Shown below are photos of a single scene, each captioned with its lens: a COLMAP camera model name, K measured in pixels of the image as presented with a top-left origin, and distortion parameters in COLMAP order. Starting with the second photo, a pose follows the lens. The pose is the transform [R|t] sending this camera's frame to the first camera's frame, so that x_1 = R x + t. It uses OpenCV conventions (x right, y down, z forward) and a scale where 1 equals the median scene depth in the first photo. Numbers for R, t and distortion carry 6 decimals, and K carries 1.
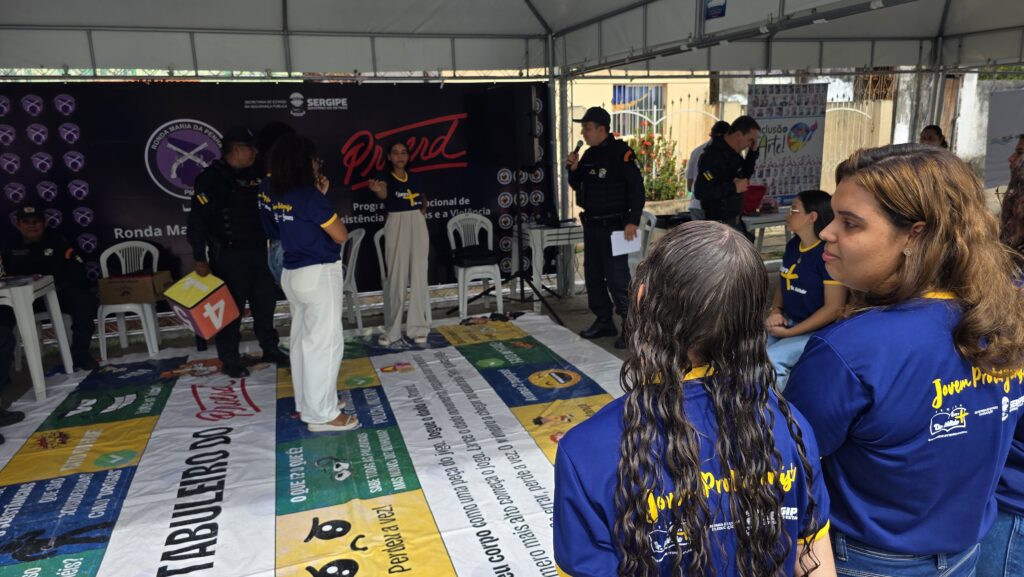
lens RADIAL K [[709.1, 0, 506.6], [0, 709.1, 292.1], [0, 0, 1]] dist [0.035709, -0.022666]
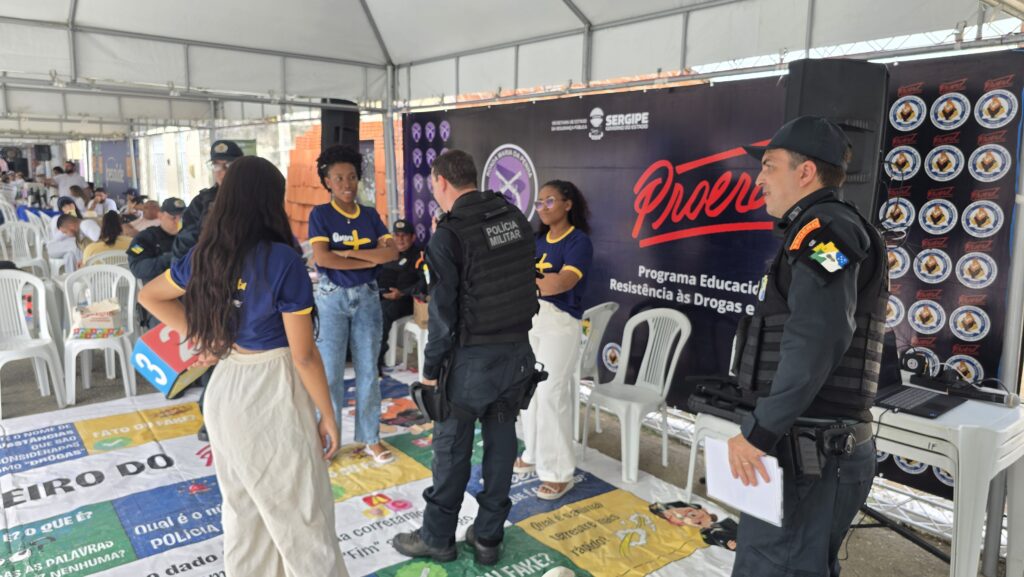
lens RADIAL K [[709.1, 0, 512.3], [0, 709.1, 286.4], [0, 0, 1]] dist [0.035709, -0.022666]
pose [[0.334702, 0.185451, -0.923895, 0.393448], [-0.221468, 0.968462, 0.114164, -0.164578], [0.915929, 0.166402, 0.365218, 0.677825]]
